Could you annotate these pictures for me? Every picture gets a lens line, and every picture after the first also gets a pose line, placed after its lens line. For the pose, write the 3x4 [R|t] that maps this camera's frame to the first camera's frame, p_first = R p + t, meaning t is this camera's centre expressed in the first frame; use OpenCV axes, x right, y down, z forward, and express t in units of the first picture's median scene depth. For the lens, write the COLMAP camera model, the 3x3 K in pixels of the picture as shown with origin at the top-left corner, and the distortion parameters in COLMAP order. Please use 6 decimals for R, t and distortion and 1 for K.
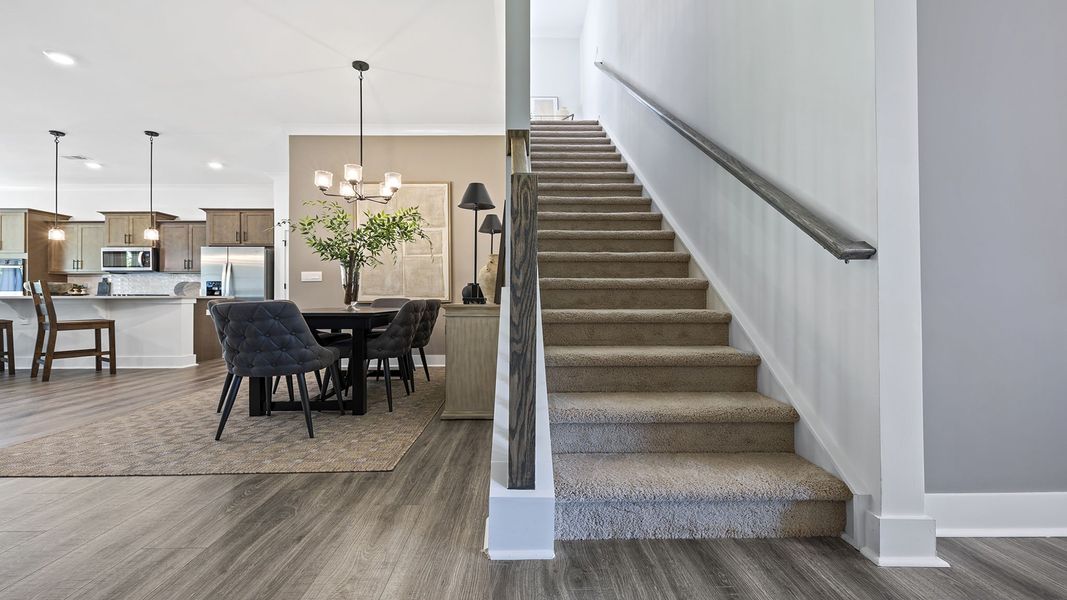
lens RADIAL K [[449.8, 0, 531.9], [0, 449.8, 296.2], [0, 0, 1]] dist [0.007184, 0.000071]
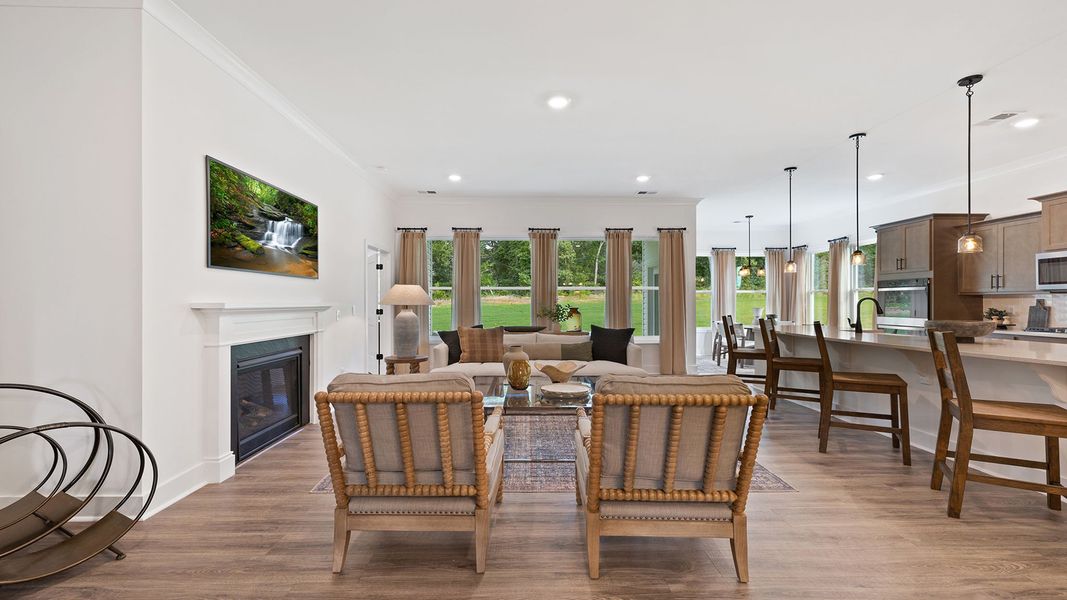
lens RADIAL K [[449.8, 0, 531.9], [0, 449.8, 296.2], [0, 0, 1]] dist [0.007184, 0.000071]
pose [[-0.003565, -0.007366, -0.999967, -0.314056], [0.001780, 0.999971, -0.007372, -0.044913], [0.999992, -0.001807, -0.003552, 0.296786]]
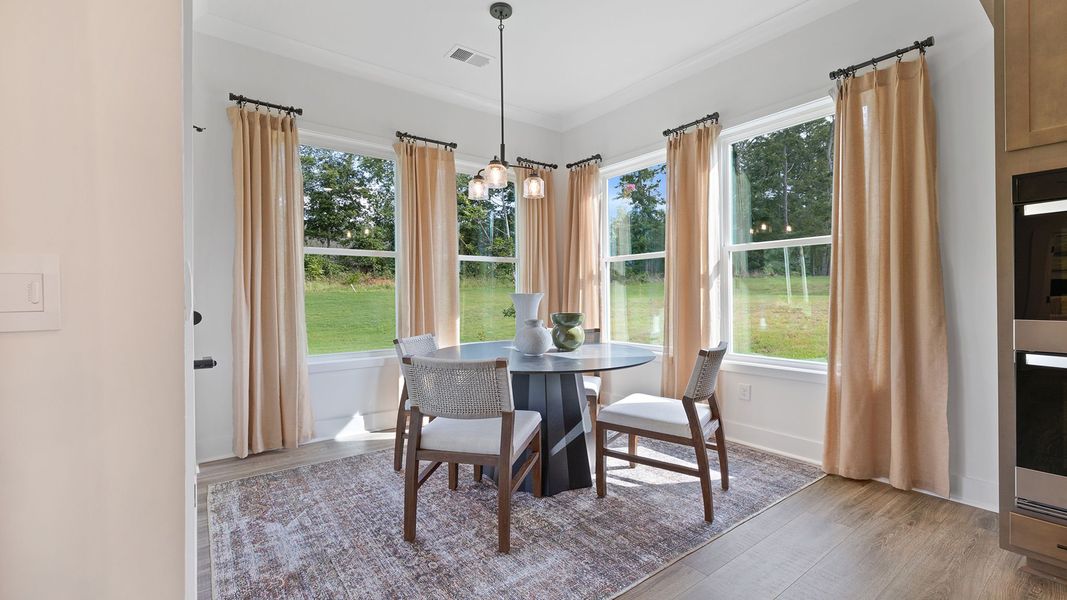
lens RADIAL K [[449.8, 0, 531.9], [0, 449.8, 296.2], [0, 0, 1]] dist [0.007184, 0.000071]
pose [[0.580610, 0.002720, -0.814177, -1.175388], [0.011874, 0.999860, 0.011808, -0.027757], [0.814095, -0.016523, 0.580496, 0.663113]]
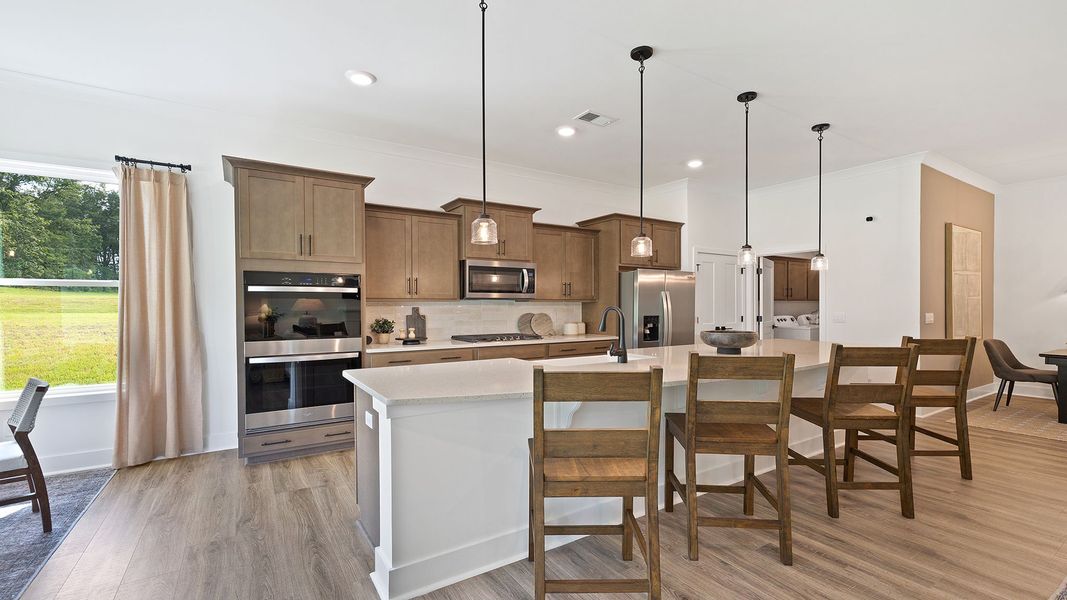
lens RADIAL K [[453.8, 0, 530.5], [0, 453.8, 309.6], [0, 0, 1]] dist [0.002455, 0.000087]
pose [[0.855213, -0.002728, 0.518269, -1.210207], [-0.006220, 0.999860, 0.015527, -0.051791], [-0.518239, -0.016503, 0.855077, 0.452802]]
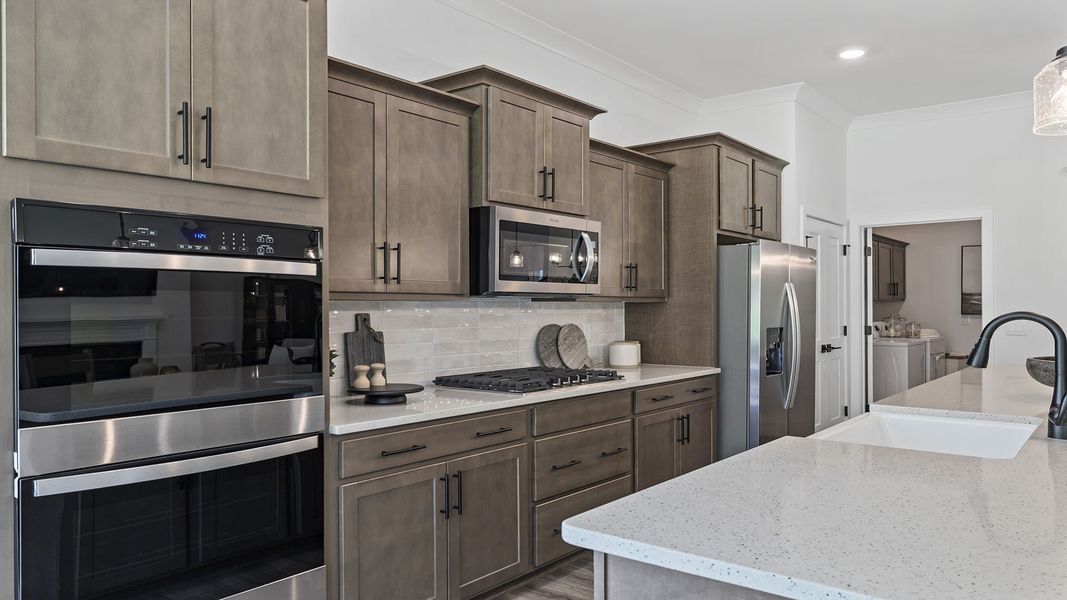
lens RADIAL K [[744.2, 0, 532.7], [0, 744.2, 304.9], [0, 0, 1]] dist [0.003040, -0.001088]
pose [[0.639891, 0.004555, 0.768452, -1.294374], [-0.008118, 0.999967, 0.000832, -0.050470], [-0.768422, -0.006771, 0.639907, 0.718396]]
